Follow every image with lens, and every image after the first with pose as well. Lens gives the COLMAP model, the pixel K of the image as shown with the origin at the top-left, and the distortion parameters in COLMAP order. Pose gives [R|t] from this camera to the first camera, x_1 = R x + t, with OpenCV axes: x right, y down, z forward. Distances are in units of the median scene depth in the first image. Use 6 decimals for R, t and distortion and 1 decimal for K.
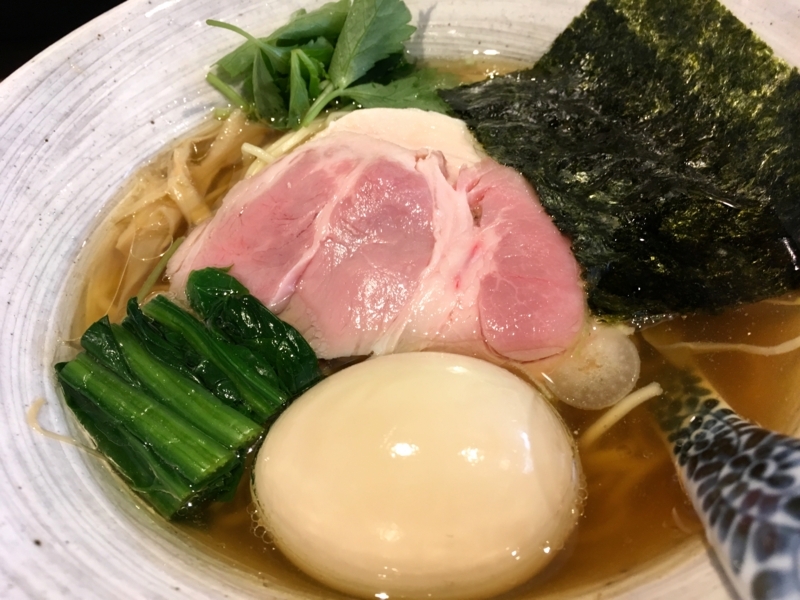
lens RADIAL K [[693.0, 0, 398.1], [0, 693.0, 288.8], [0, 0, 1]] dist [0.100410, -0.182897]
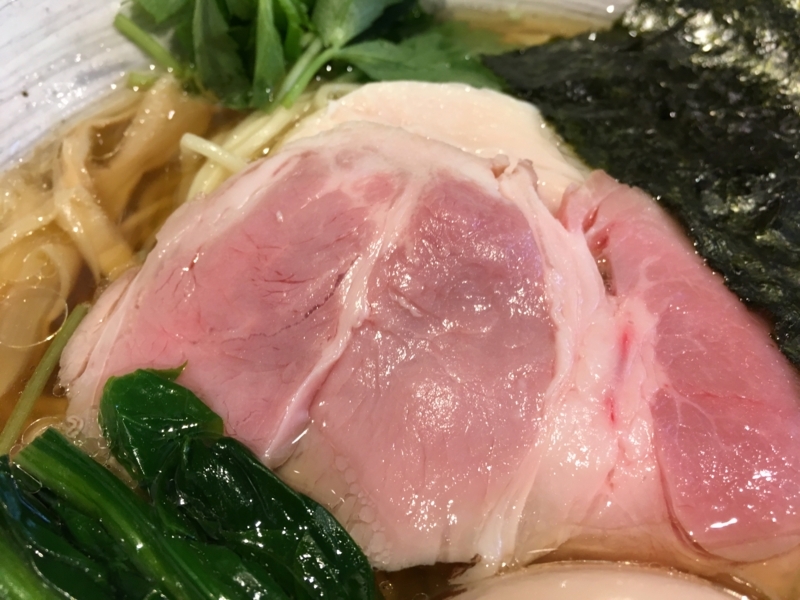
lens RADIAL K [[710.6, 0, 400.0], [0, 710.6, 300.0], [0, 0, 1]] dist [0.104284, -0.219974]
pose [[0.989741, -0.010115, 0.142518, -0.142562], [0.001267, 0.998073, 0.062035, -0.116034], [-0.142871, -0.061218, 0.987846, 0.395094]]
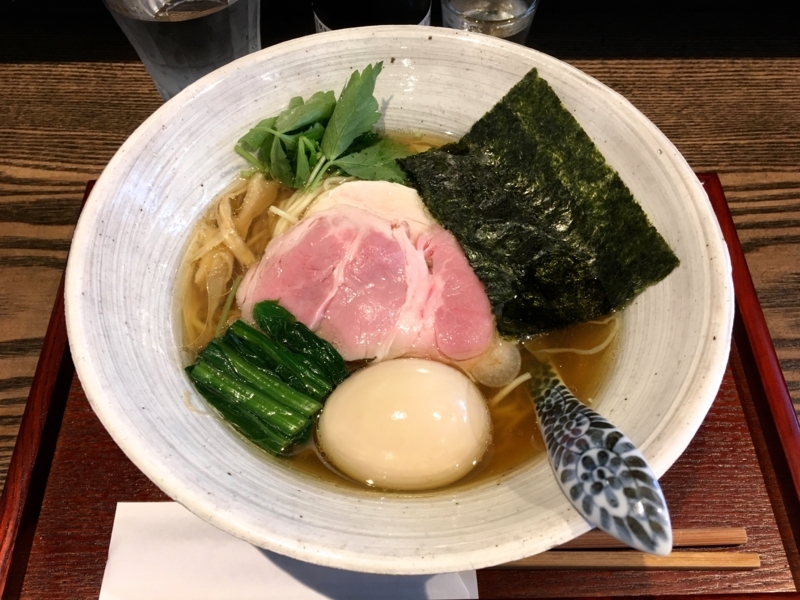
lens RADIAL K [[693.0, 0, 398.1], [0, 693.0, 288.8], [0, 0, 1]] dist [0.100410, -0.182897]
pose [[0.988798, -0.019568, 0.147972, -0.197699], [-0.001828, 0.989708, 0.143093, -0.274679], [-0.149249, -0.141760, 0.978585, -0.585746]]
